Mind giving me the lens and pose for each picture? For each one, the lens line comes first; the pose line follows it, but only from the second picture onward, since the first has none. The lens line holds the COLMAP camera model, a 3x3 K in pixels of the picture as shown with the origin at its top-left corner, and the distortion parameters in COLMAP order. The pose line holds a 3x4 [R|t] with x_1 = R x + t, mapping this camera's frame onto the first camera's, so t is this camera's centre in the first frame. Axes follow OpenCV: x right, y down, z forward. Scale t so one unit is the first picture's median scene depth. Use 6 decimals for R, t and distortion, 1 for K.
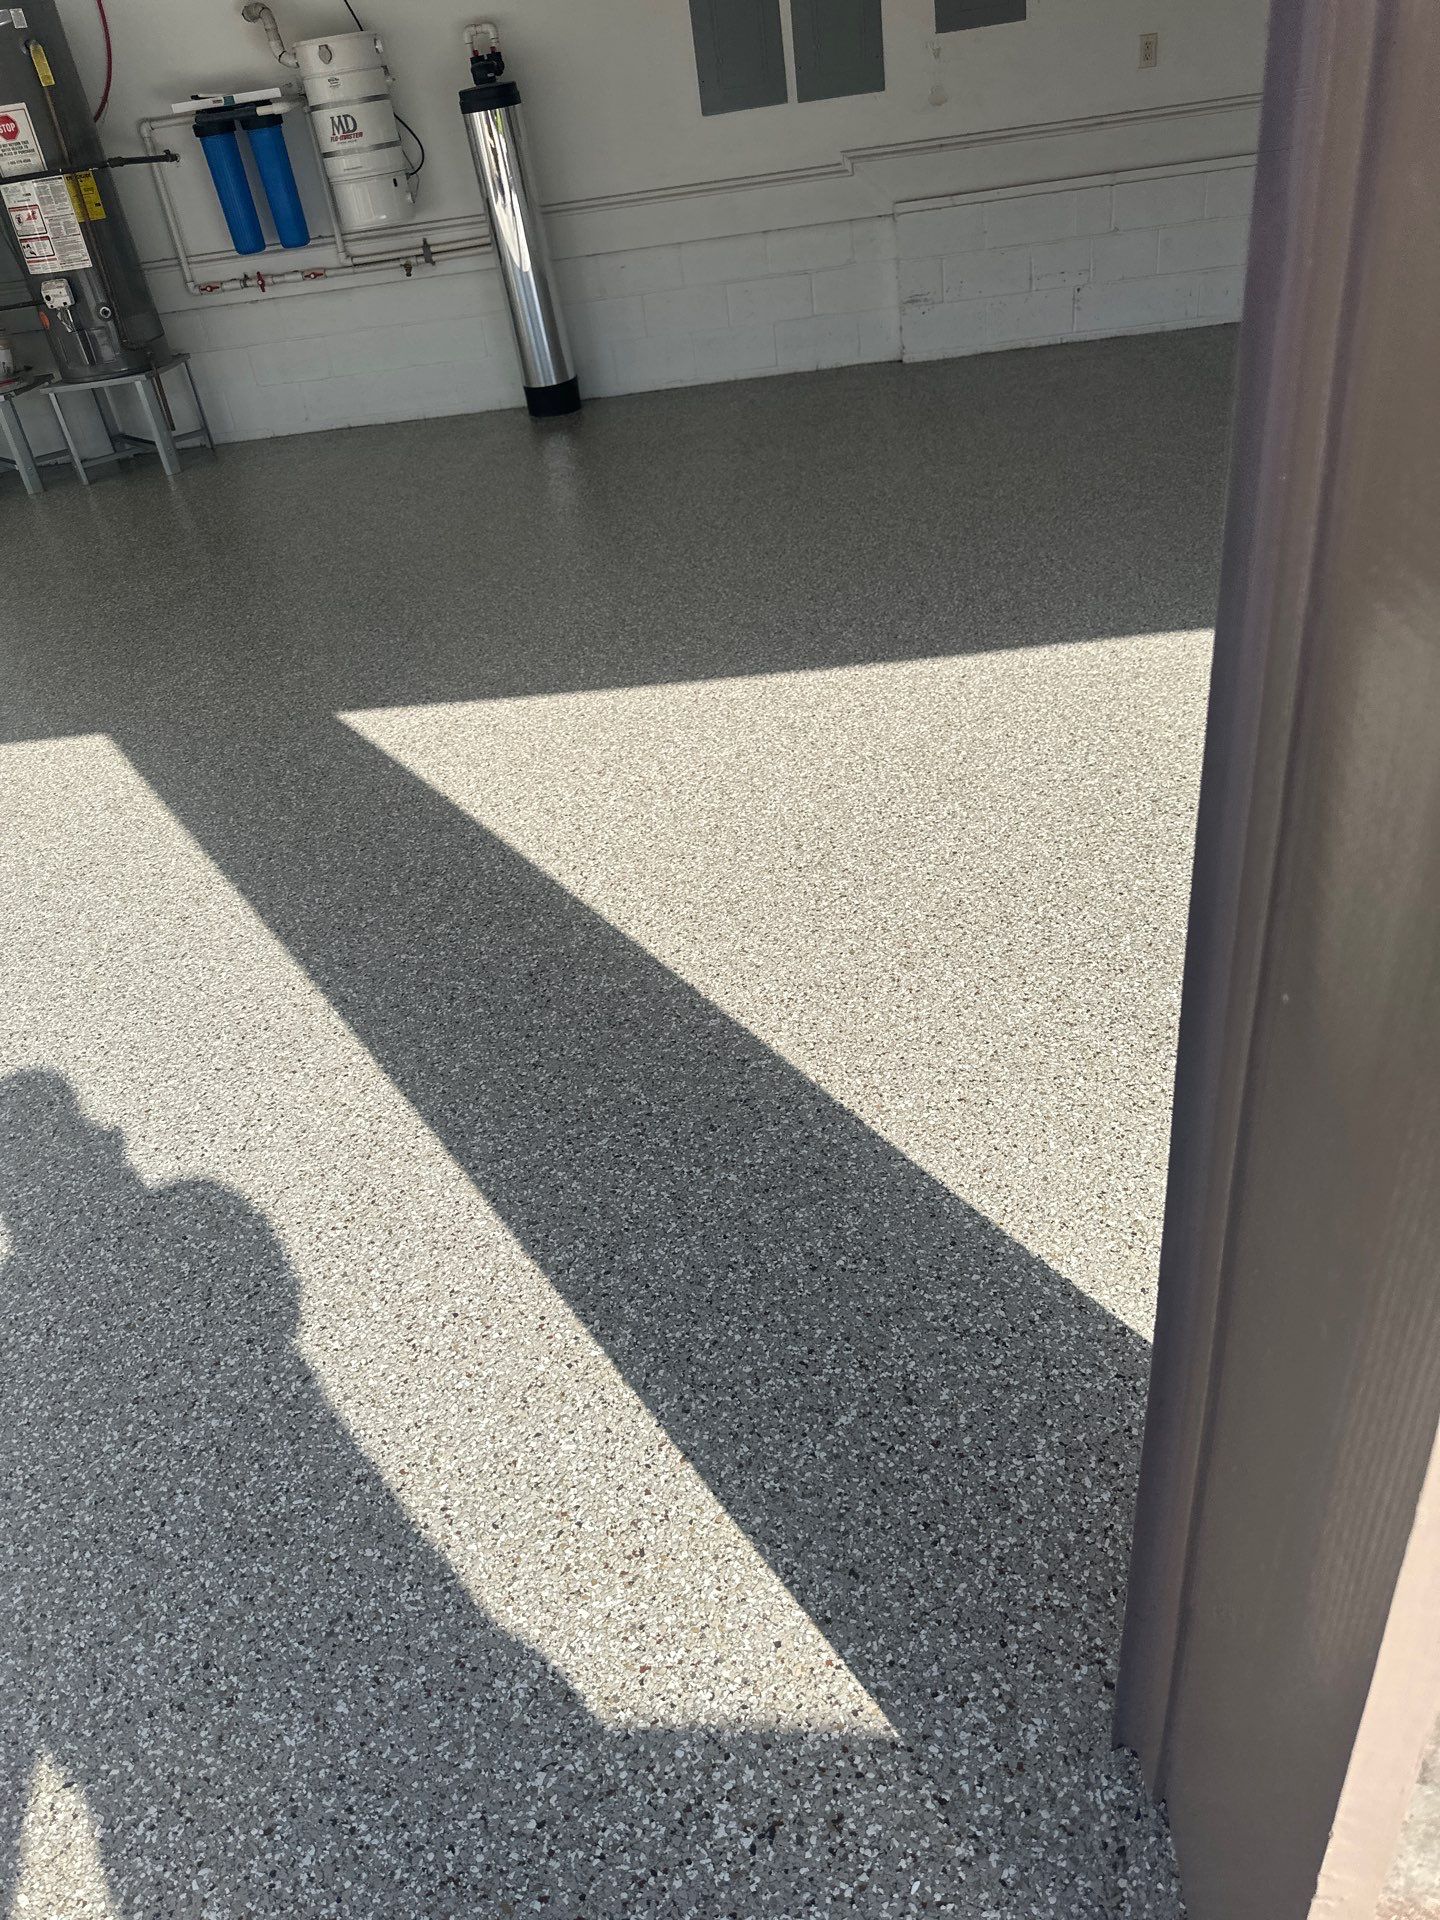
lens RADIAL K [[1359.3, 0, 720.0], [0, 1359.3, 960.0], [0, 0, 1]] dist [0.032368, -0.049014]
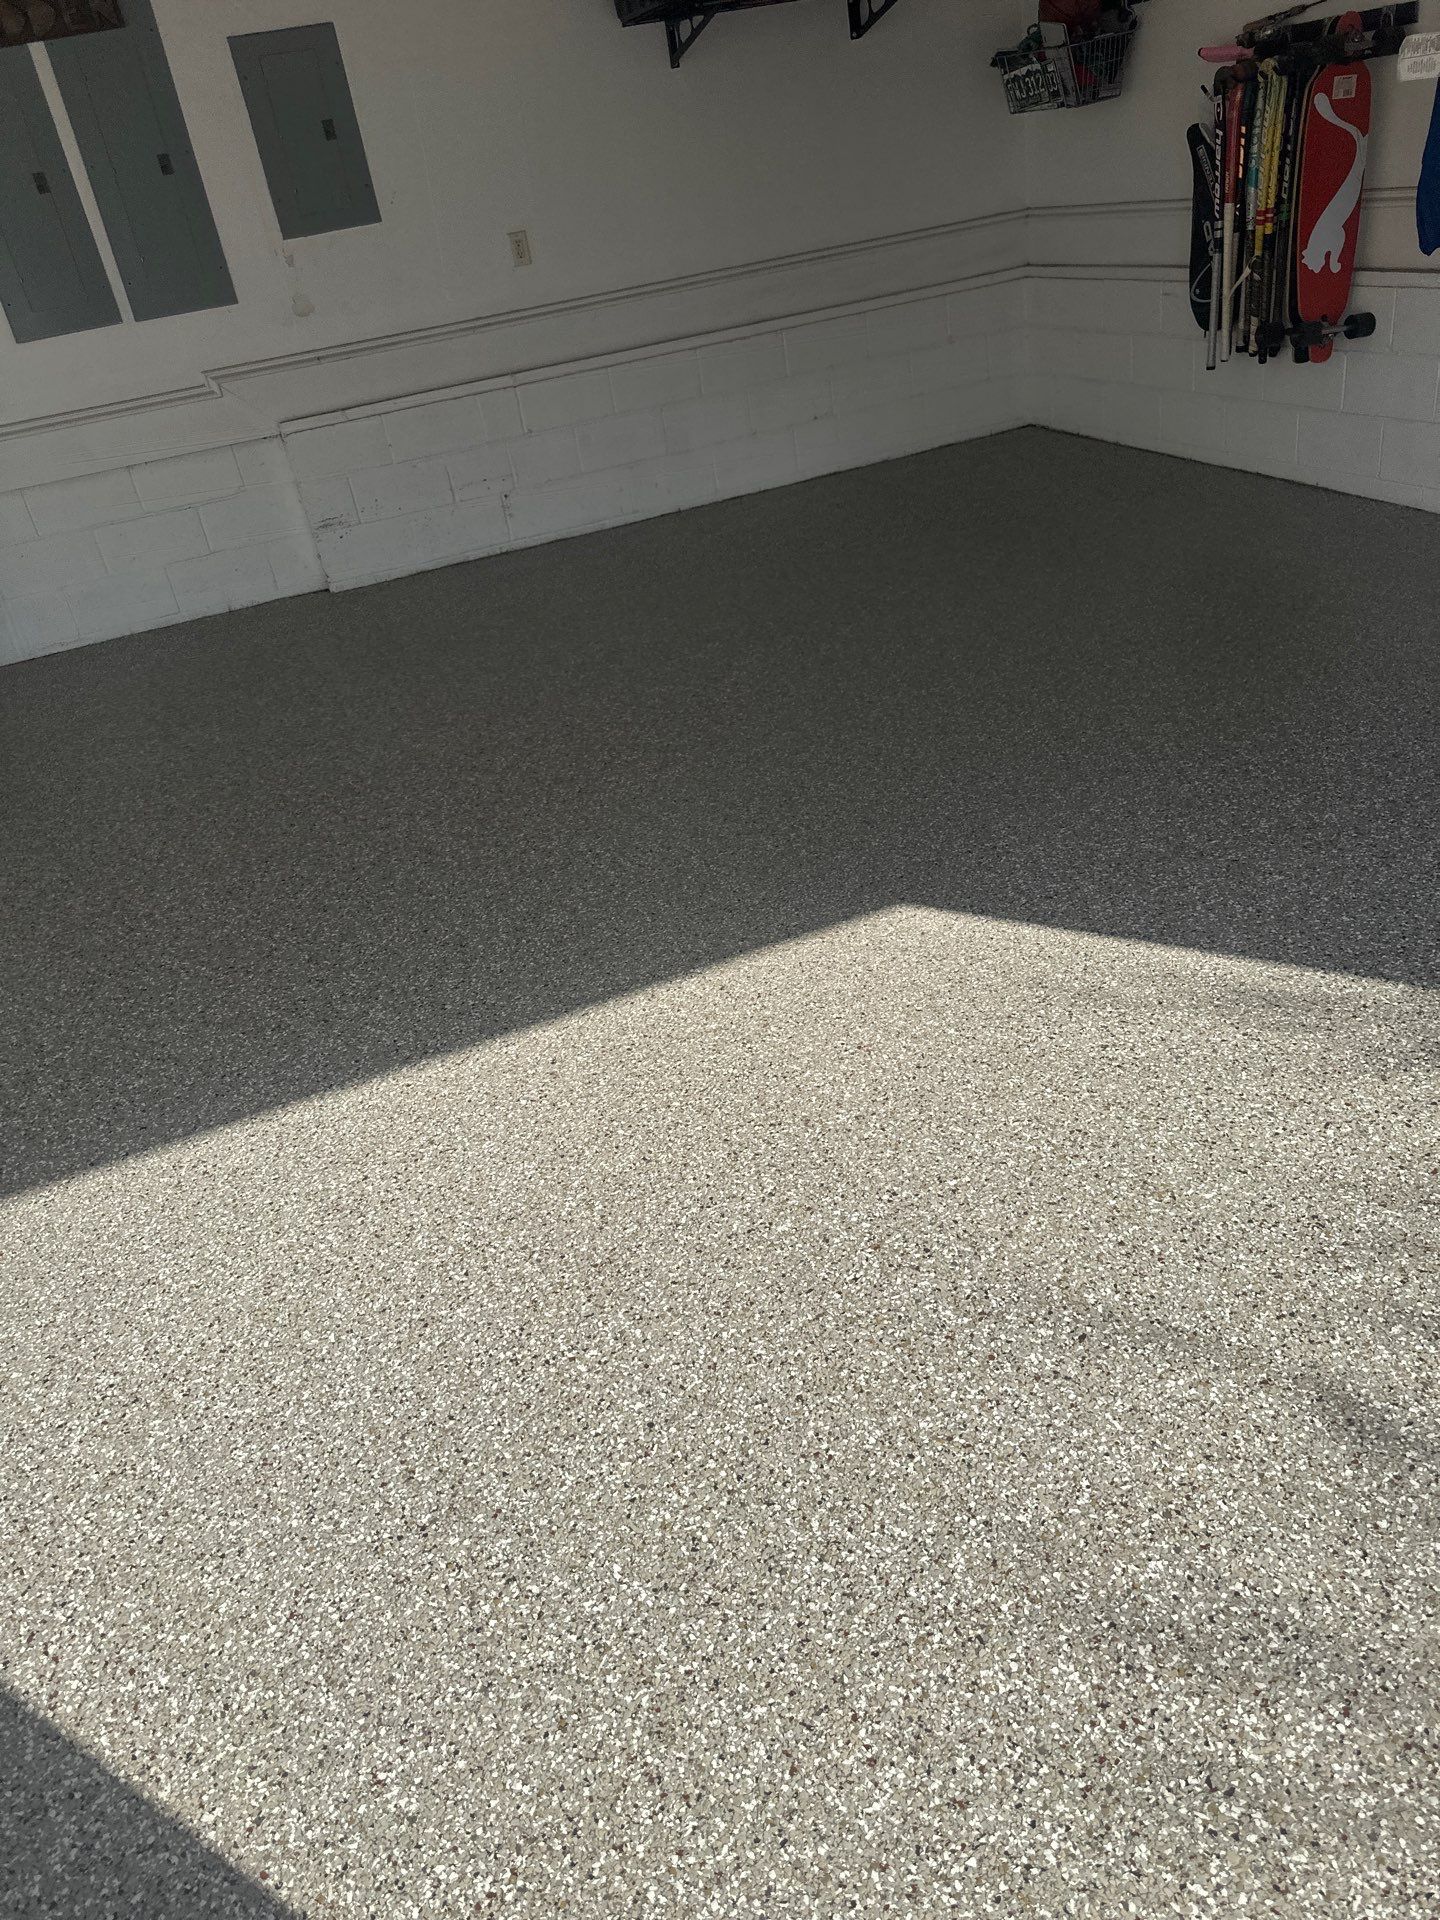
lens RADIAL K [[1347.0, 0, 724.4], [0, 1347.0, 960.1], [0, 0, 1]] dist [0.026251, -0.038063]
pose [[0.911331, -0.218692, 0.348782, 0.010946], [0.251585, 0.966471, -0.051373, -0.109265], [-0.325853, 0.134566, 0.935795, 0.148003]]
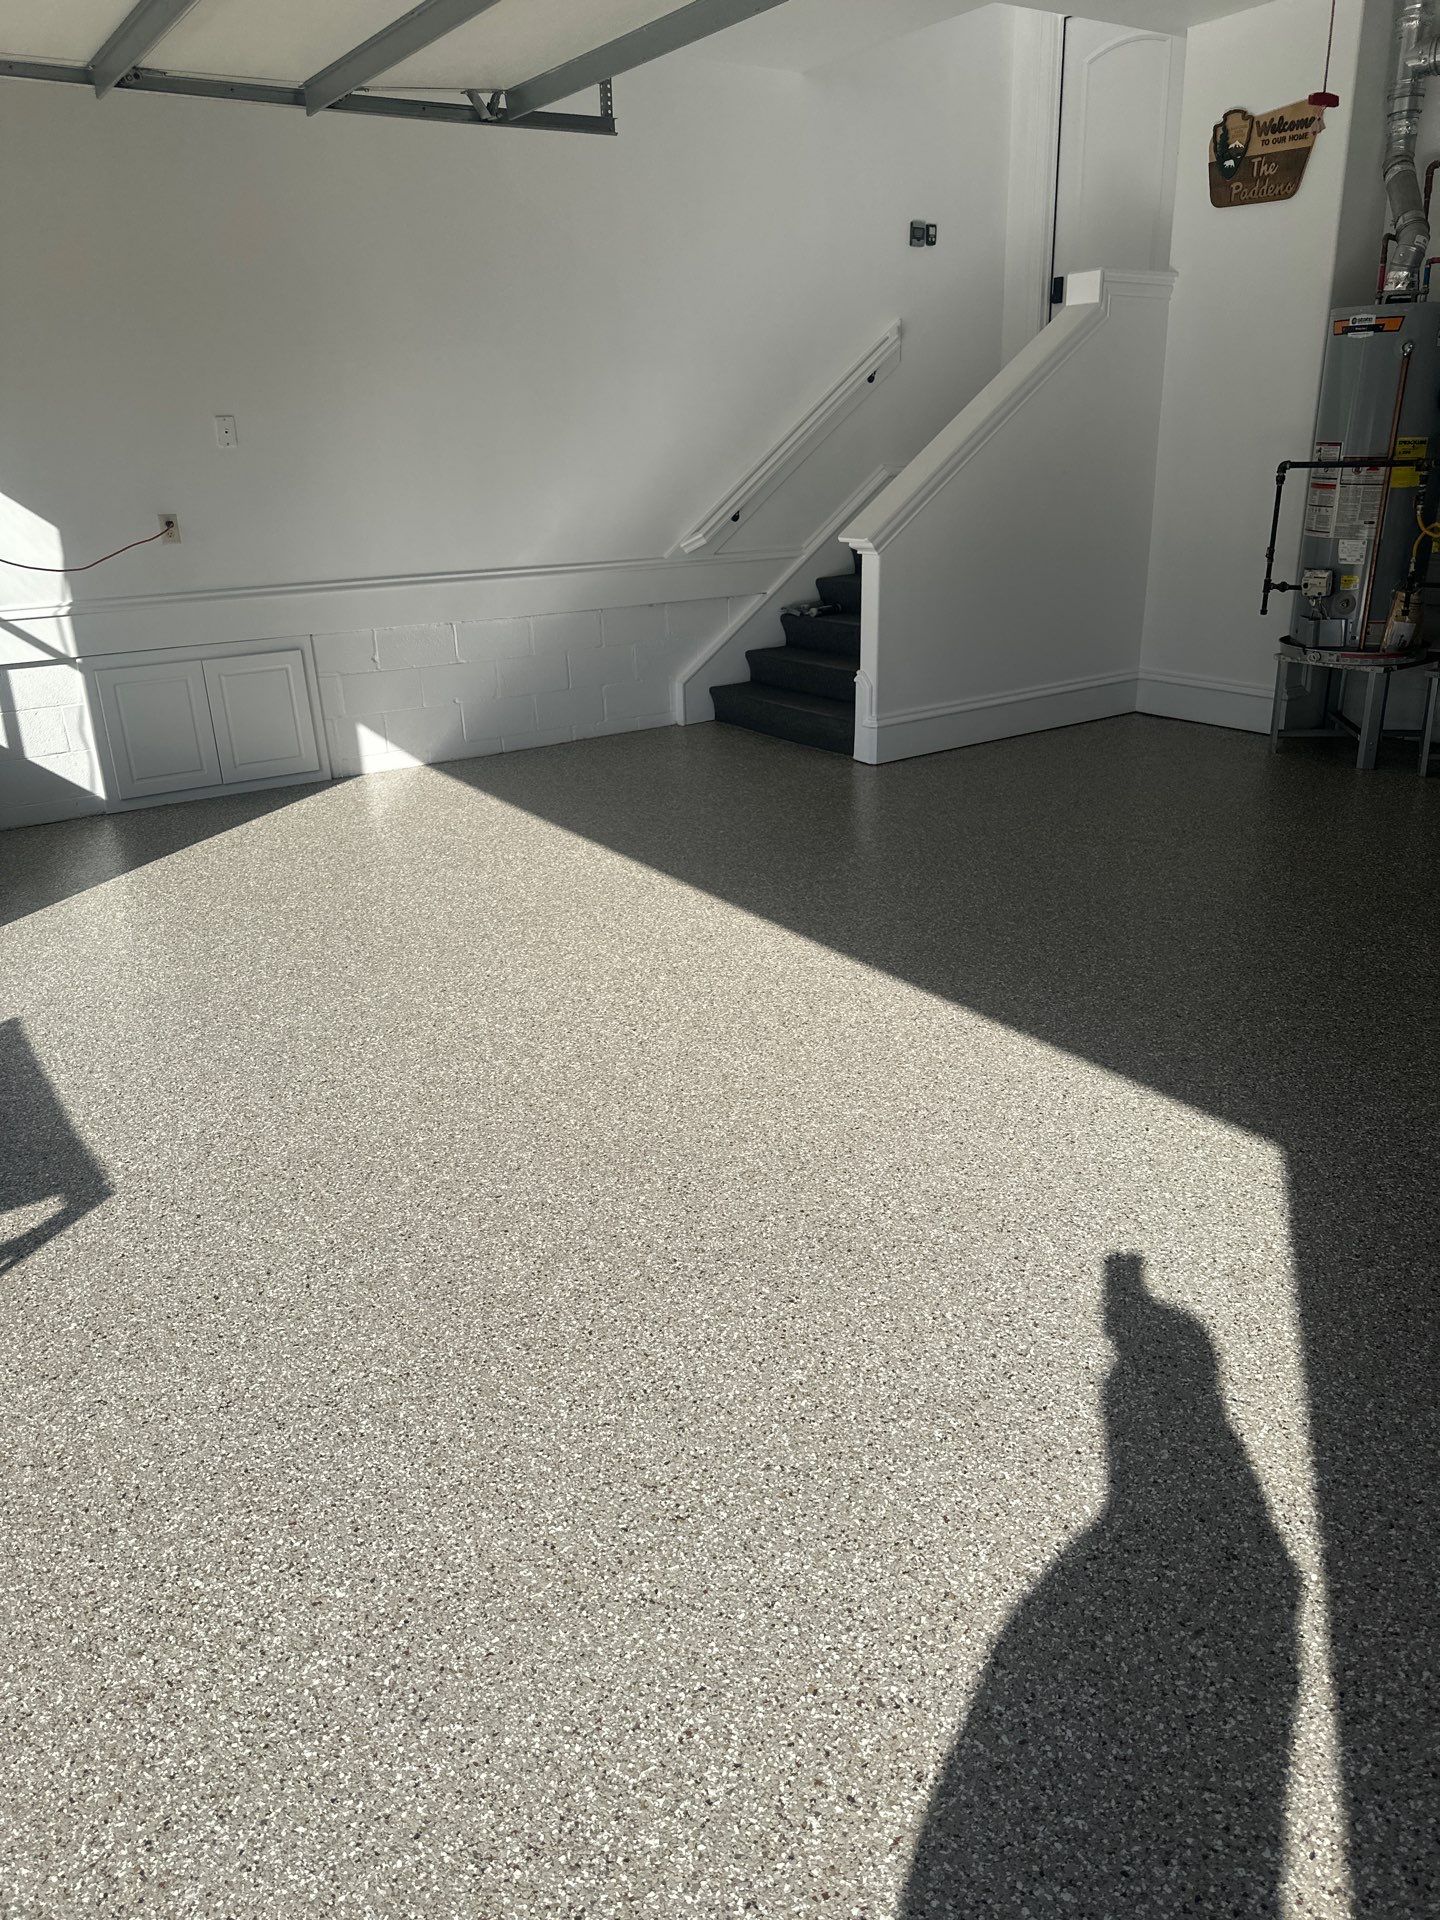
lens RADIAL K [[1347.0, 0, 724.4], [0, 1347.0, 960.1], [0, 0, 1]] dist [0.026251, -0.038063]
pose [[0.606215, 0.385789, -0.695464, -0.086303], [-0.474278, 0.877322, 0.073255, -0.099891], [0.638406, 0.285435, 0.714817, 0.122109]]
